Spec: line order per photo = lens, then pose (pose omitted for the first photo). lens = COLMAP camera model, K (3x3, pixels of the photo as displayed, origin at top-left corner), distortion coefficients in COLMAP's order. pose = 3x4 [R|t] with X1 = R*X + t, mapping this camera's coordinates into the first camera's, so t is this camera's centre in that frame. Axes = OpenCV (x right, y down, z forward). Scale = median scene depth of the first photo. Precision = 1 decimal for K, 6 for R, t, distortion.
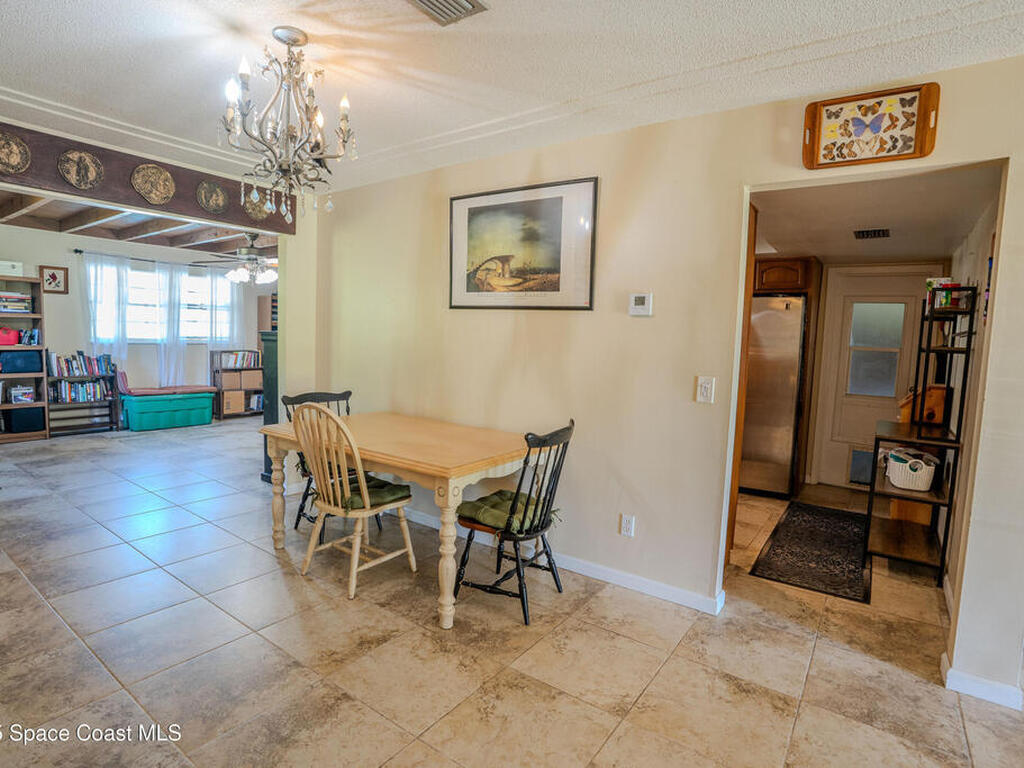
lens RADIAL K [[529.9, 0, 512.0], [0, 529.9, 384.0], [0, 0, 1]] dist [-0.080018, 0.031081]
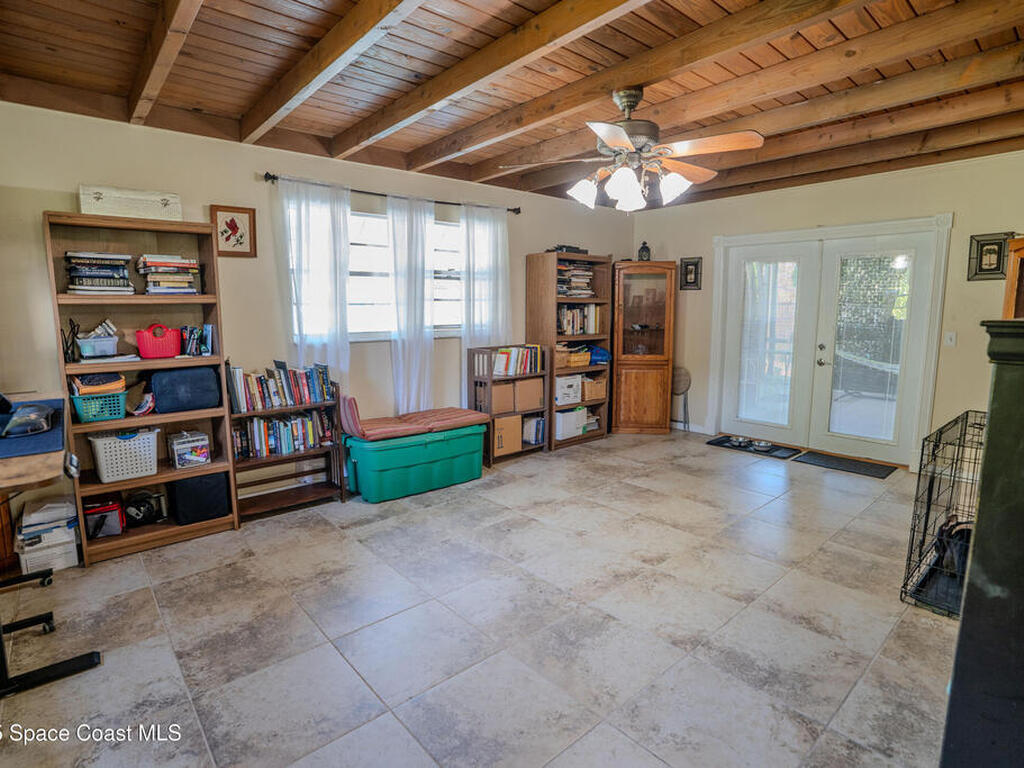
lens RADIAL K [[529.9, 0, 512.0], [0, 529.9, 384.0], [0, 0, 1]] dist [-0.080018, 0.031081]
pose [[0.971461, -0.008566, -0.237045, -0.460679], [0.019000, 0.998947, 0.041766, -0.057149], [0.236438, -0.045078, 0.970600, 0.498249]]
